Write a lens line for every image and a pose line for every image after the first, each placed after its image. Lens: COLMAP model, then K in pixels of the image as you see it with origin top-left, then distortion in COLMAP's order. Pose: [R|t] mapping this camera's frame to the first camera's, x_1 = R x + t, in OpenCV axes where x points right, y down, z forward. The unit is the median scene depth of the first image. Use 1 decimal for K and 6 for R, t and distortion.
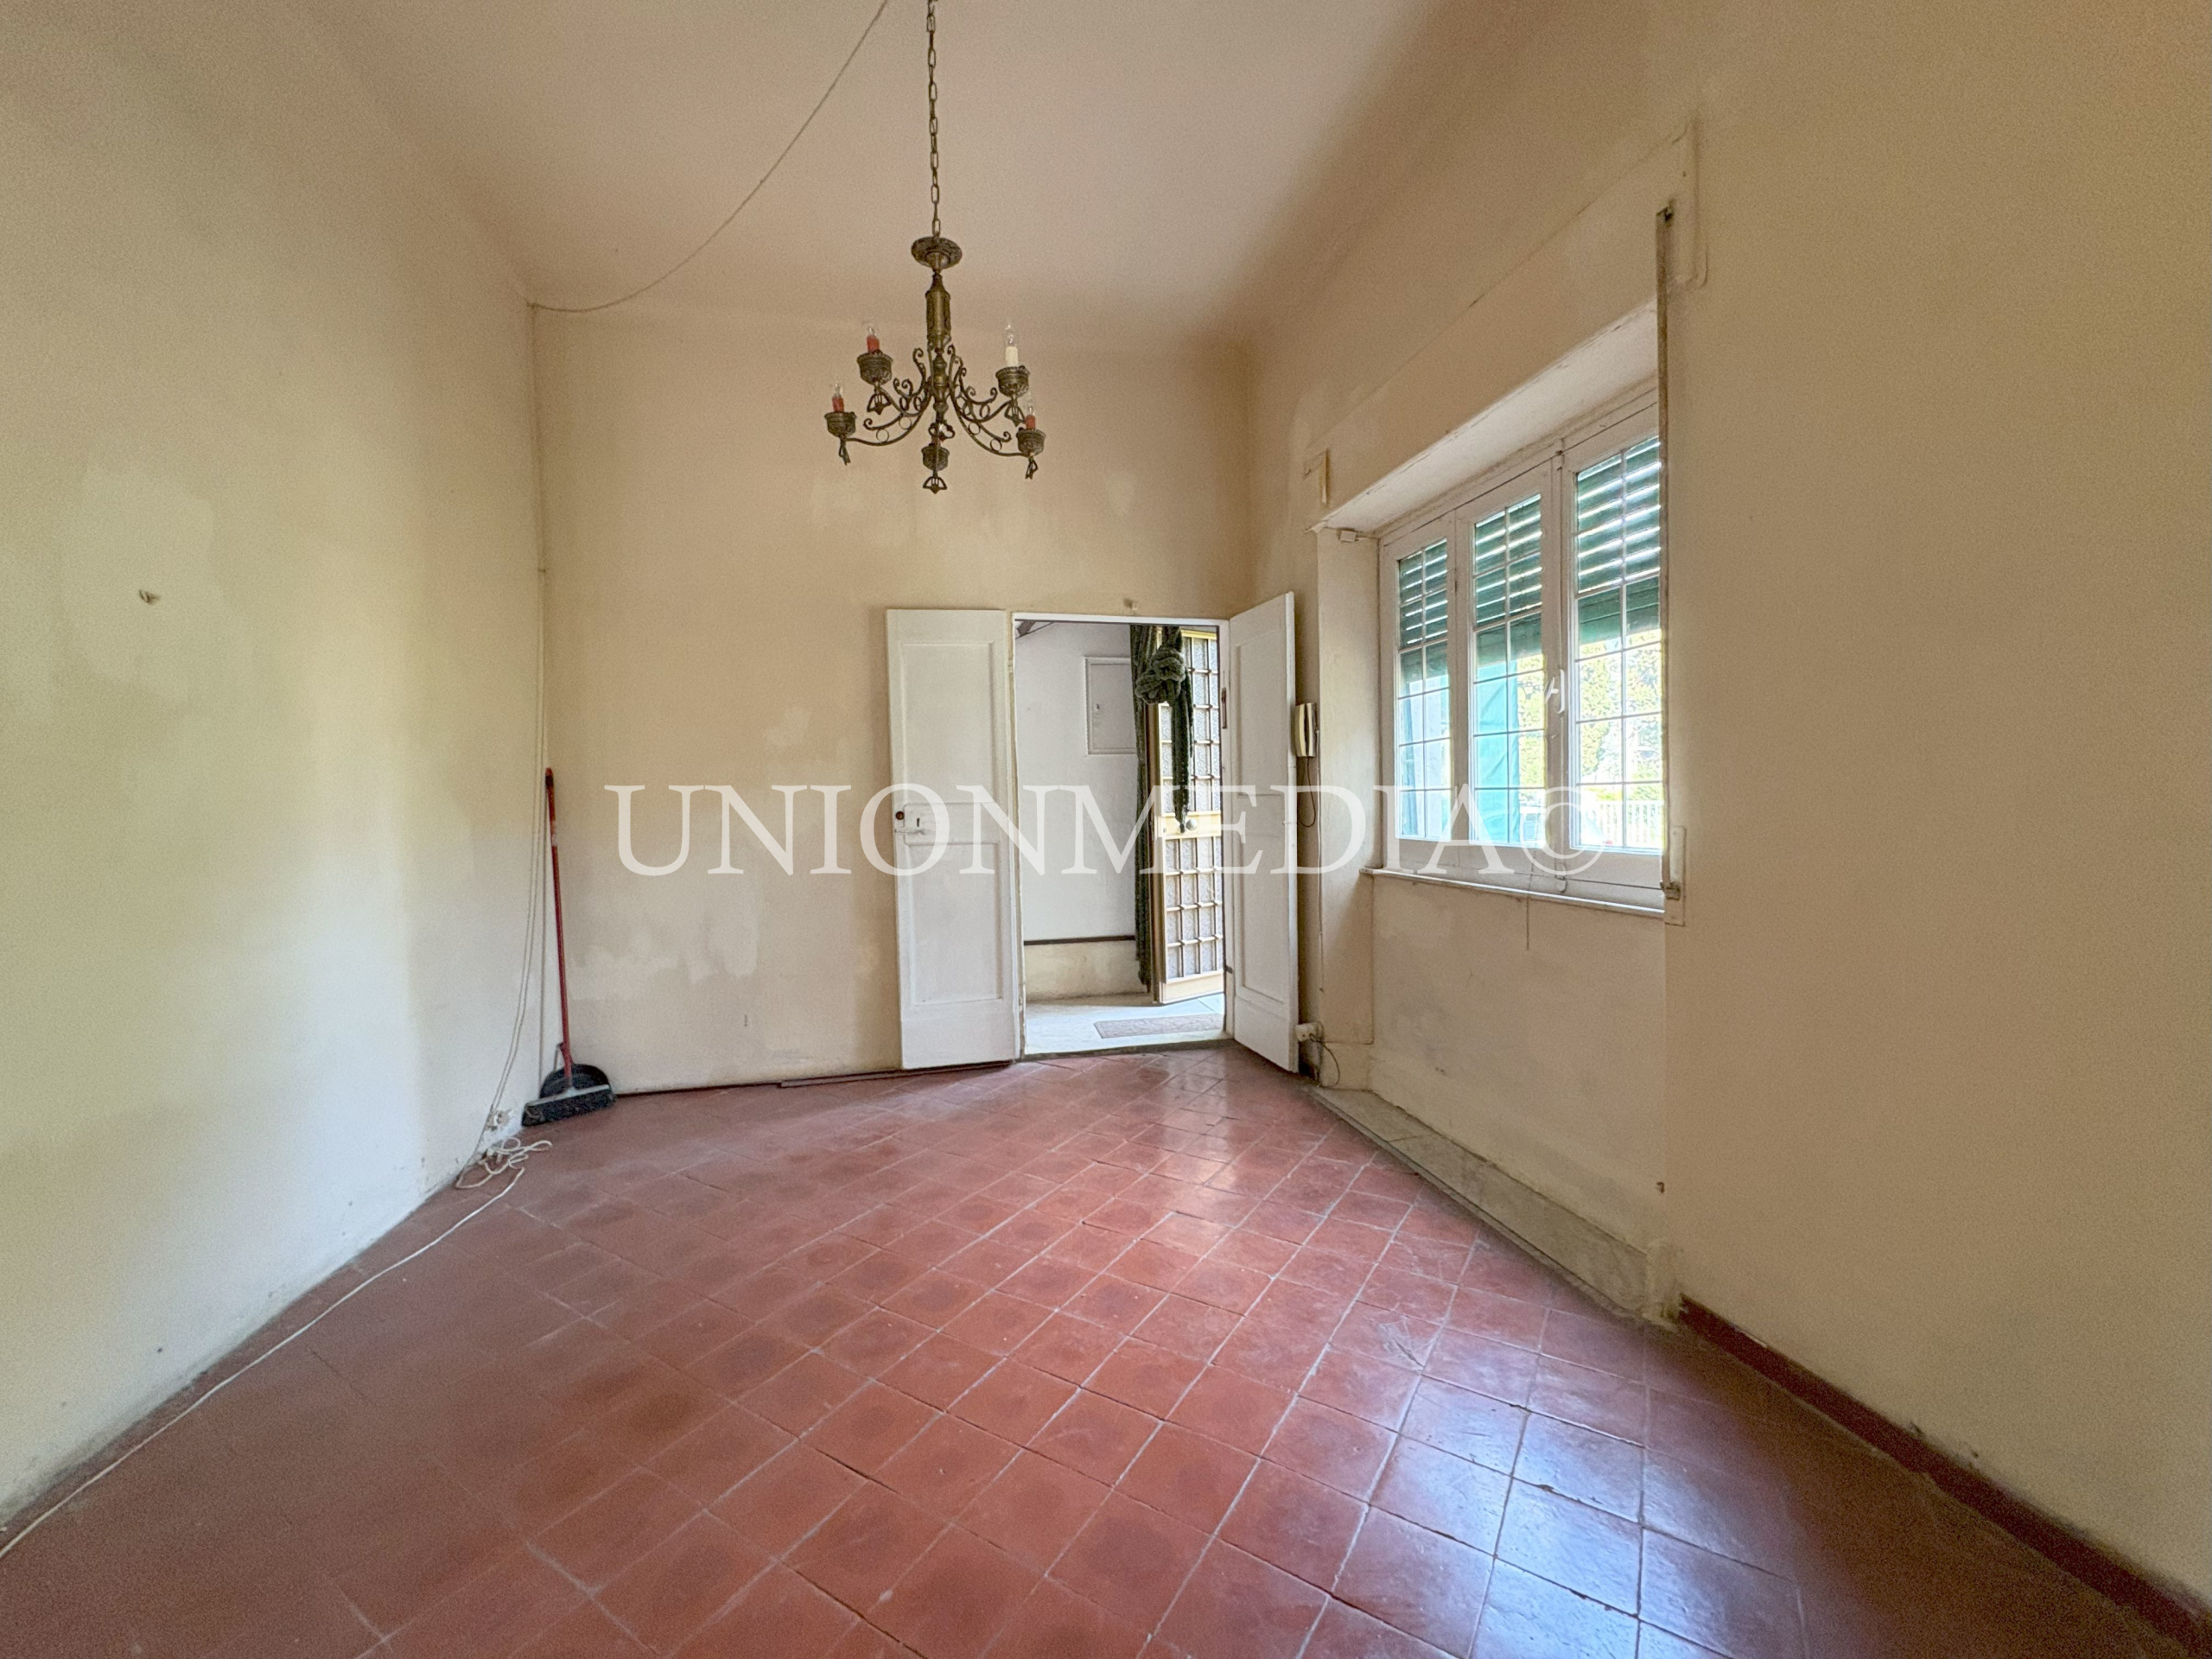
lens RADIAL K [[877.5, 0, 1108.7], [0, 877.5, 825.7], [0, 0, 1]] dist [0.001077, -0.000141]
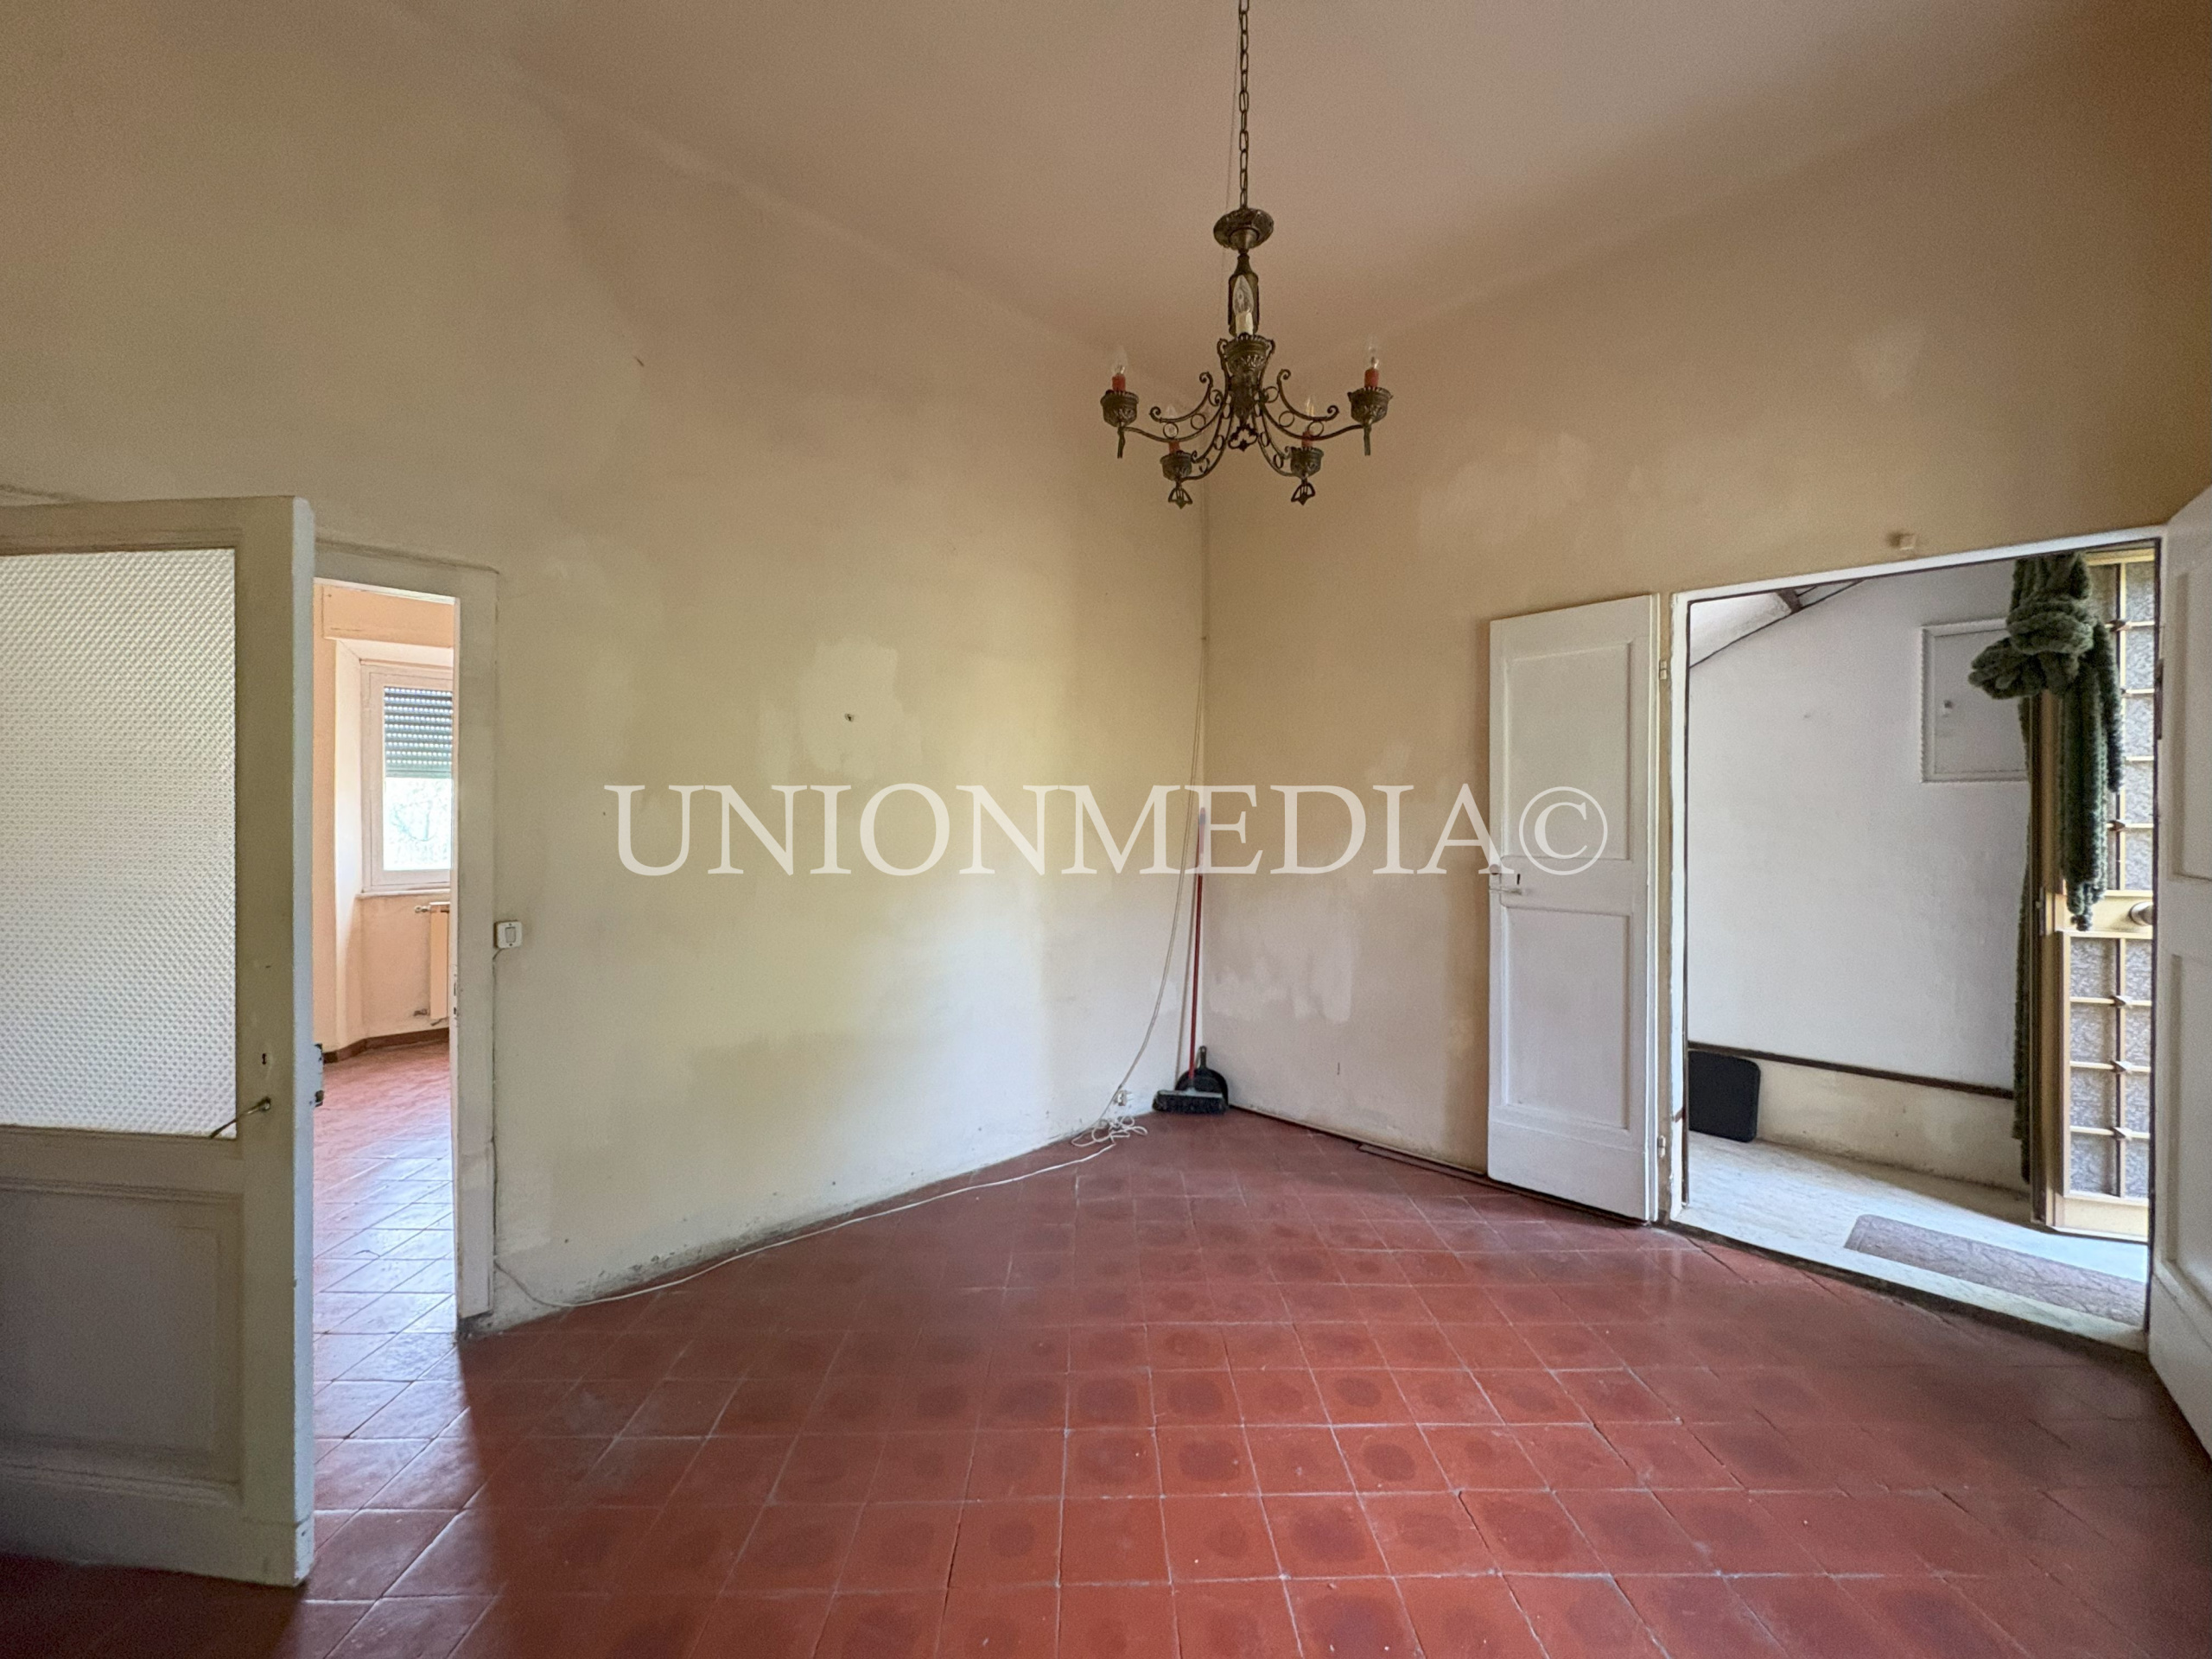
lens RADIAL K [[877.2, 0, 1106.3], [0, 877.2, 820.3], [0, 0, 1]] dist [0.002094, -0.000918]
pose [[0.550929, 0.023777, -0.834213, 0.256976], [-0.040534, 0.999177, 0.001710, -0.045156], [0.833567, 0.032872, 0.551440, 0.248687]]
